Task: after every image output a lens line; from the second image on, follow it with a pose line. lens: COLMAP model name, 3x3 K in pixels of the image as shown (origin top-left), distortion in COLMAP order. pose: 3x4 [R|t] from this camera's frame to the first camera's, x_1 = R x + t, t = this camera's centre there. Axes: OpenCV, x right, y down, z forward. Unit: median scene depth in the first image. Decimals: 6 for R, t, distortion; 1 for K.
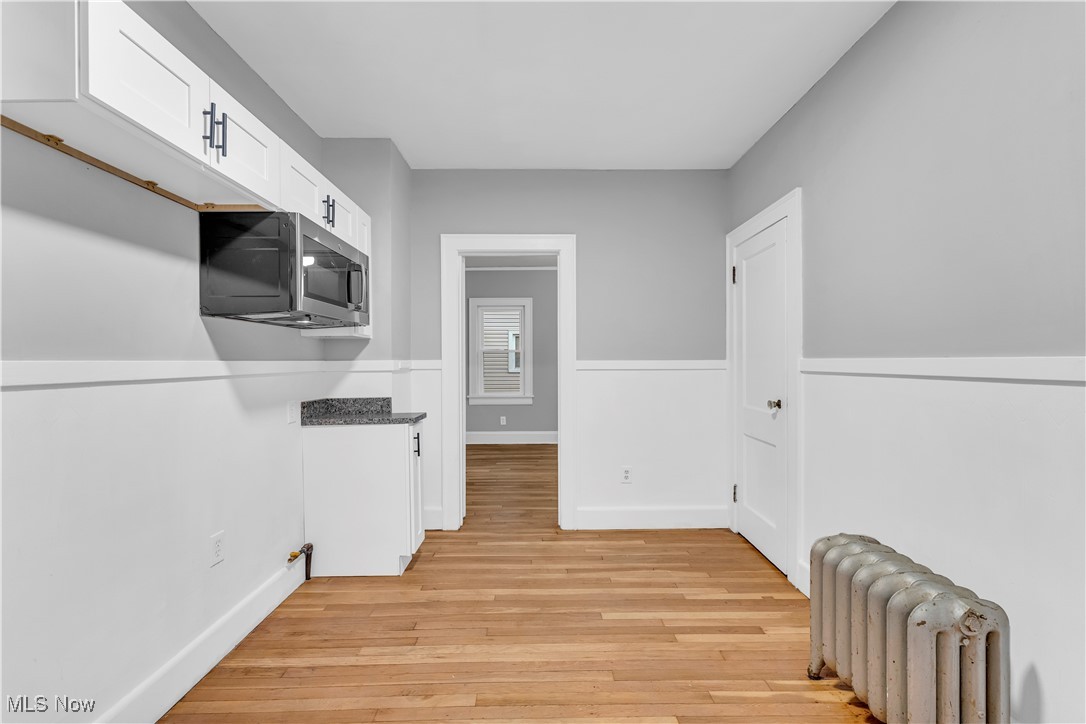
lens RADIAL K [[440.1, 0, 543.8], [0, 440.1, 363.5], [0, 0, 1]] dist [-0.000813, -0.000072]
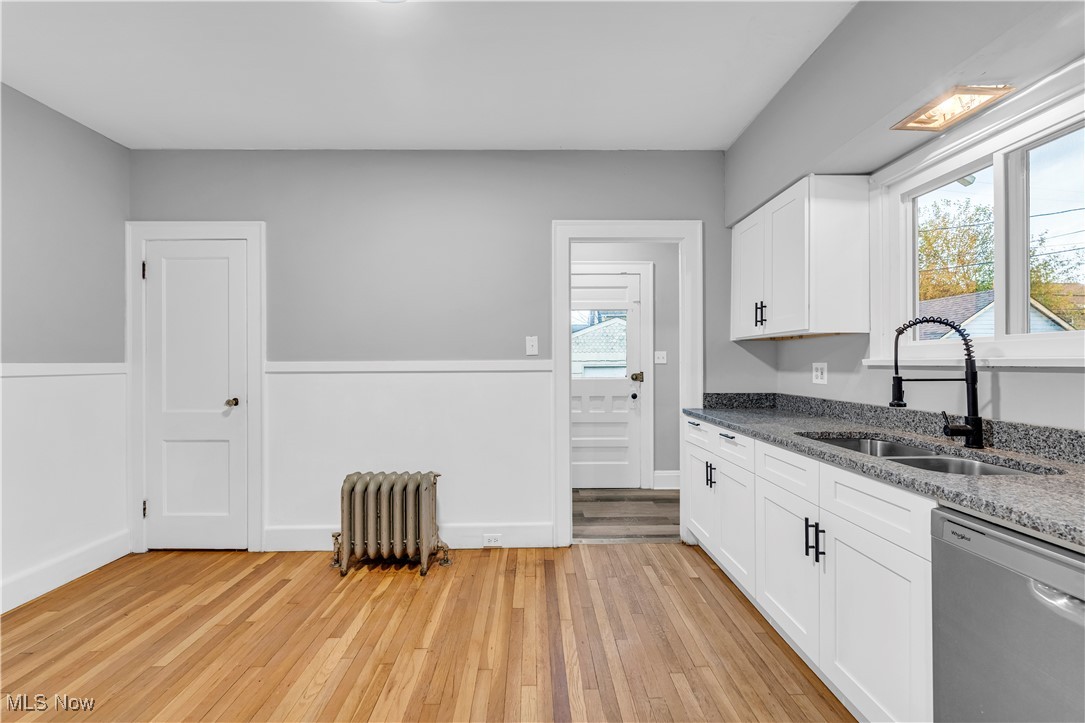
lens RADIAL K [[439.7, 0, 540.9], [0, 439.7, 361.2], [0, 0, 1]] dist [-0.000813, -0.000072]
pose [[-0.008046, 0.007900, 0.999936, -0.631520], [0.007276, 0.999943, -0.007842, 0.002427], [-0.999941, 0.007212, -0.008103, 0.238699]]
